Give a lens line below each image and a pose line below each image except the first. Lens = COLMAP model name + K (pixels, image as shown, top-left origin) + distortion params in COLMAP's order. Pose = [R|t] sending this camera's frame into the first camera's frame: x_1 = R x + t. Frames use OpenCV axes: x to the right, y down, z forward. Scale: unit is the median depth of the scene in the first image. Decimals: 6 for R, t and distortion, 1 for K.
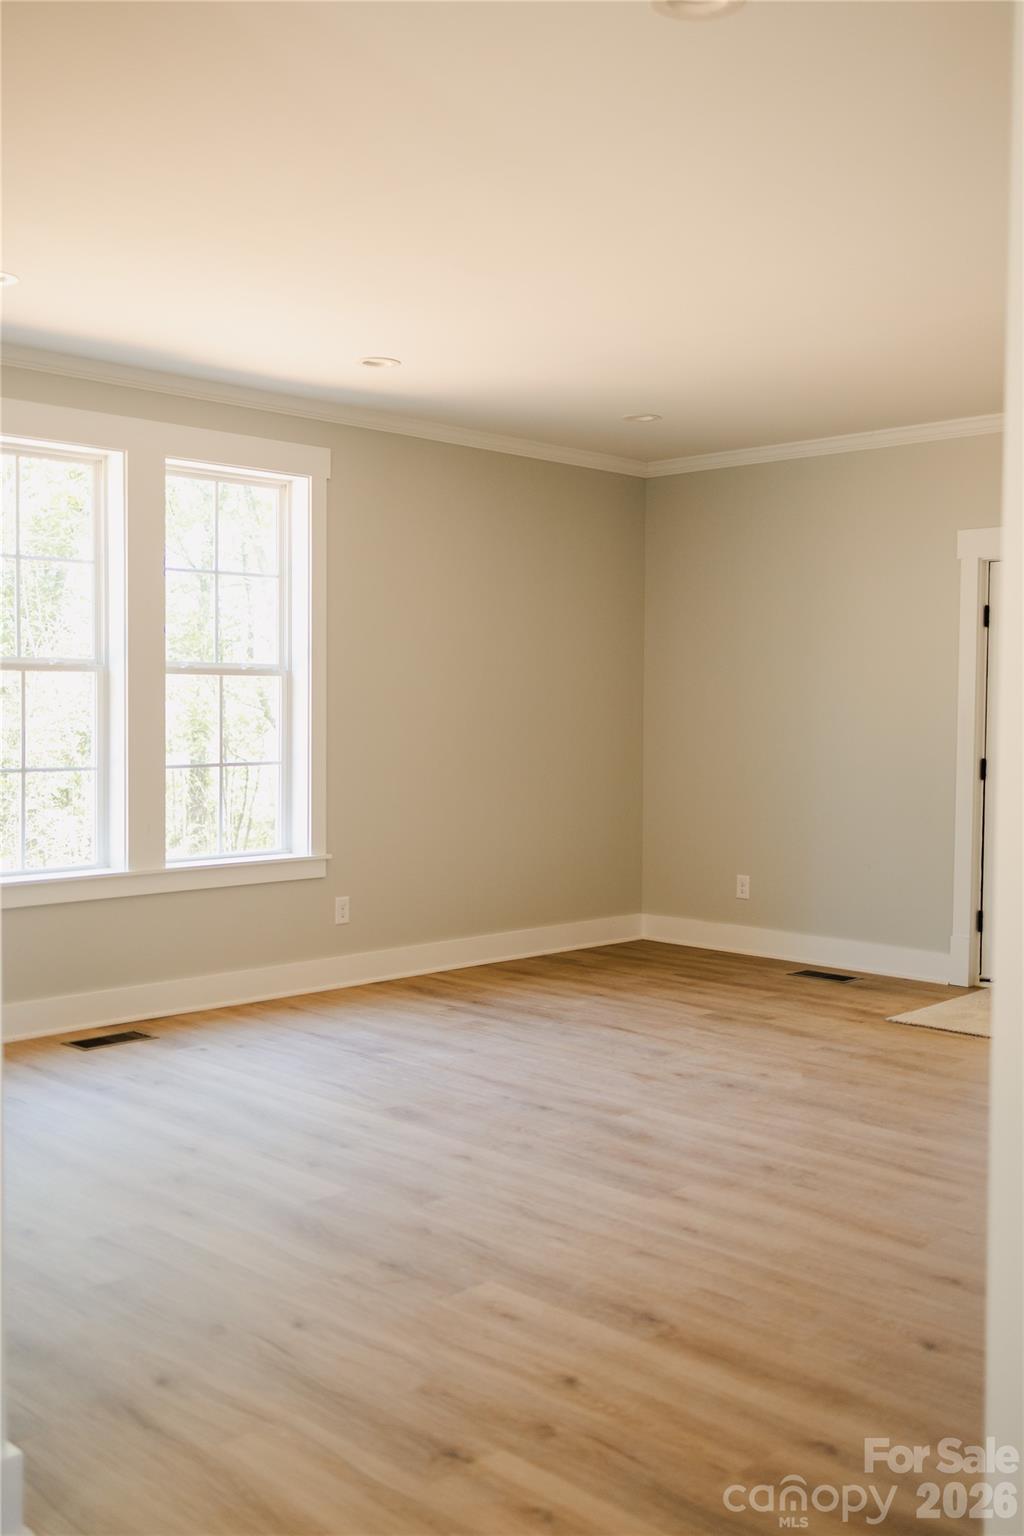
lens RADIAL K [[1541.7, 0, 509.9], [0, 1541.7, 789.5], [0, 0, 1]] dist [0.022980, -0.008438]
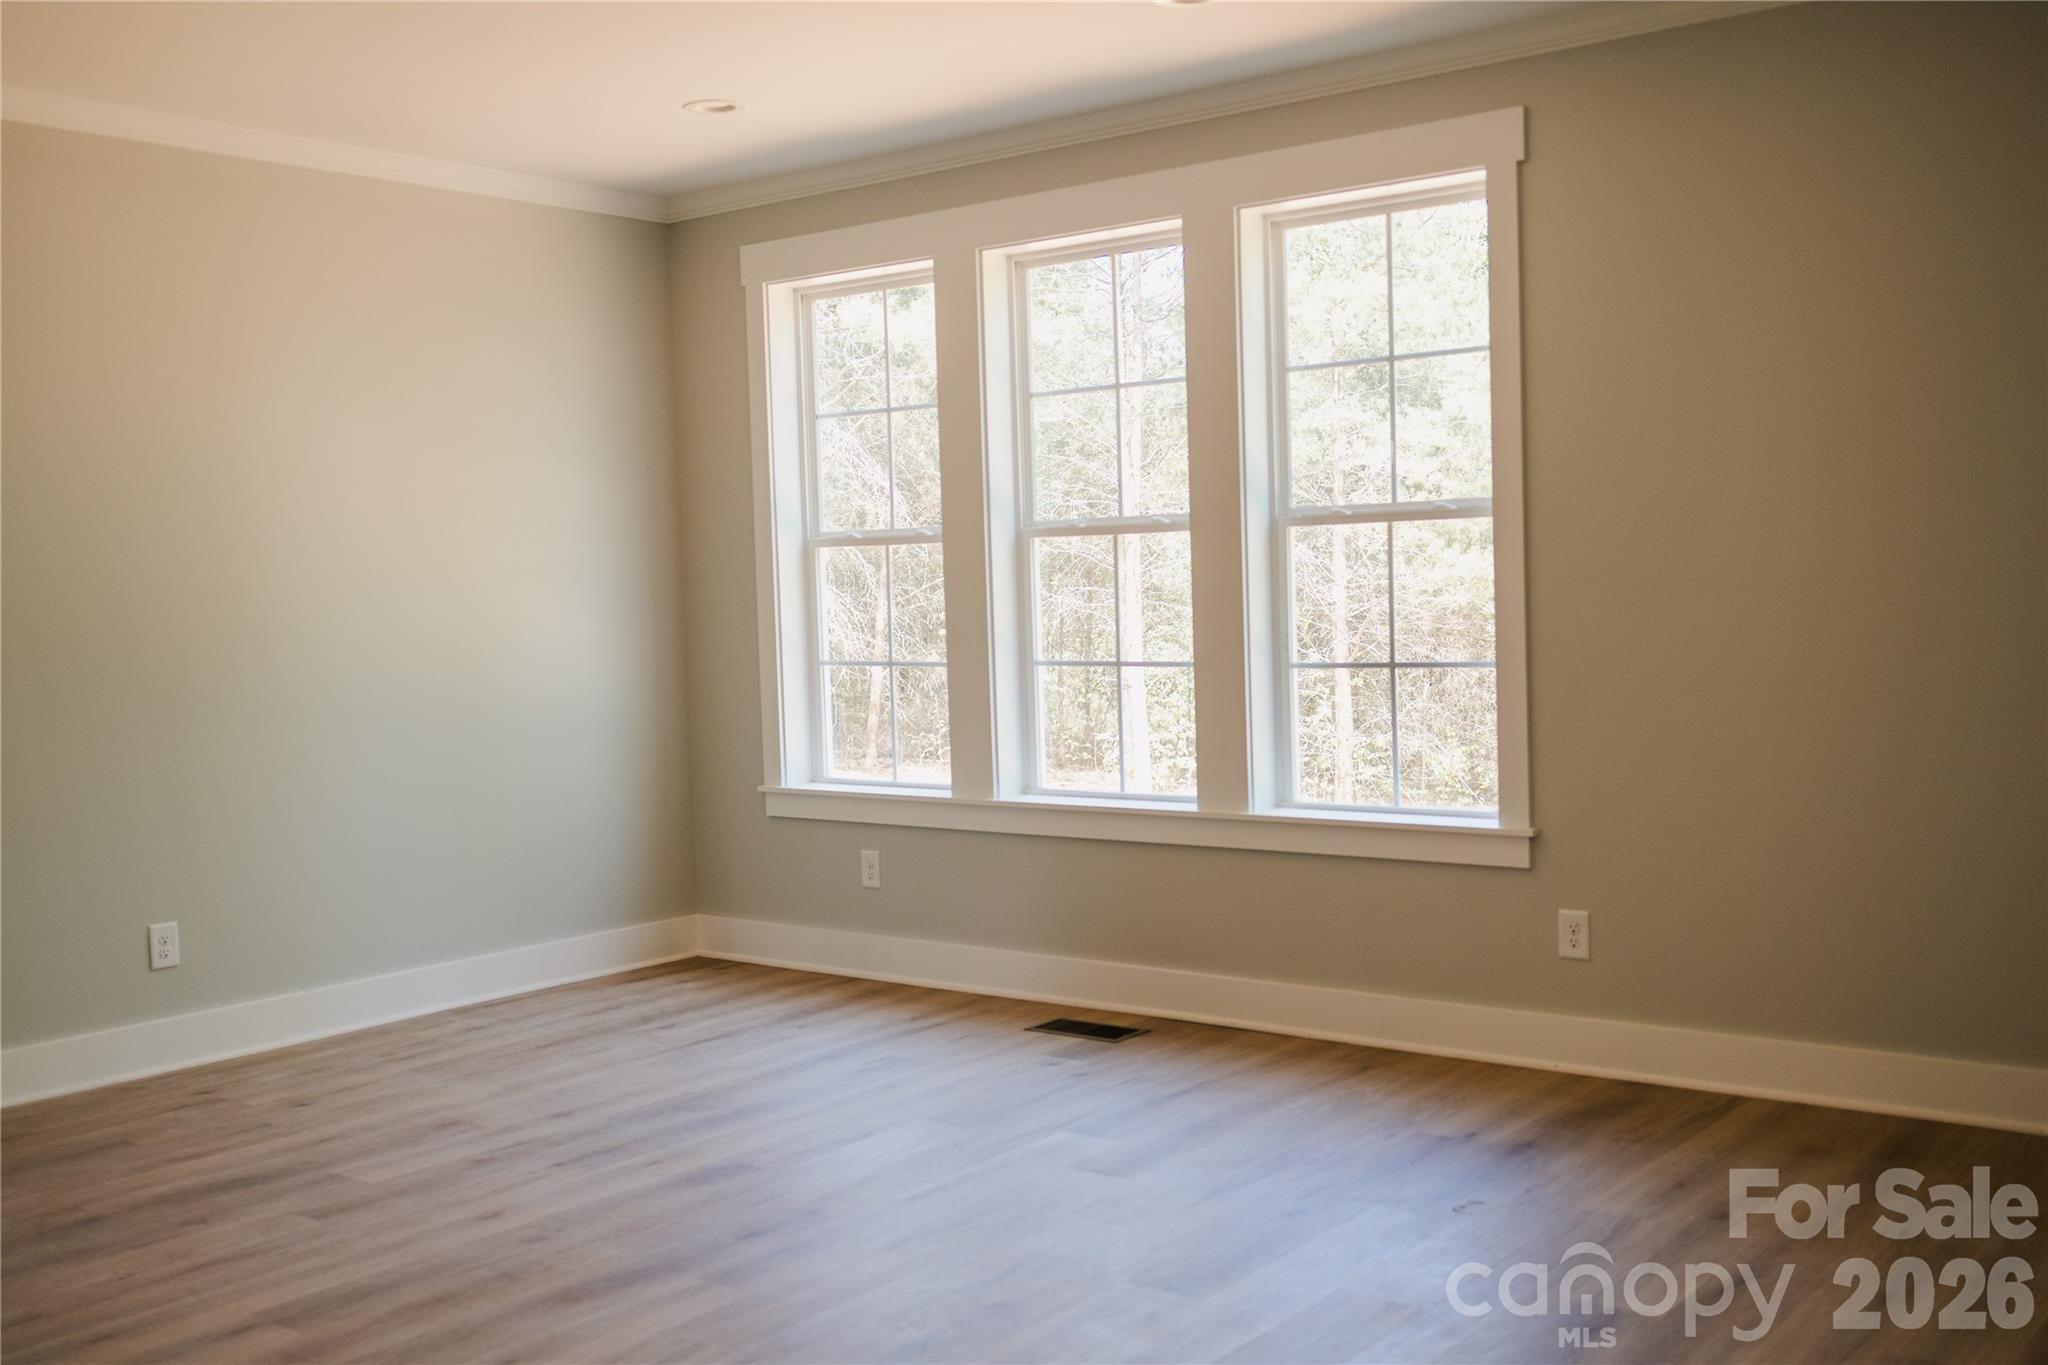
lens RADIAL K [[2055.6, 0, 1024.0], [0, 2055.6, 682.5], [0, 0, 1]] dist [0.022980, -0.008438]
pose [[0.099237, 0.039206, -0.994291, 0.889131], [-0.024778, 0.999011, 0.036920, -0.050457], [0.994755, 0.020973, 0.100110, 1.075700]]
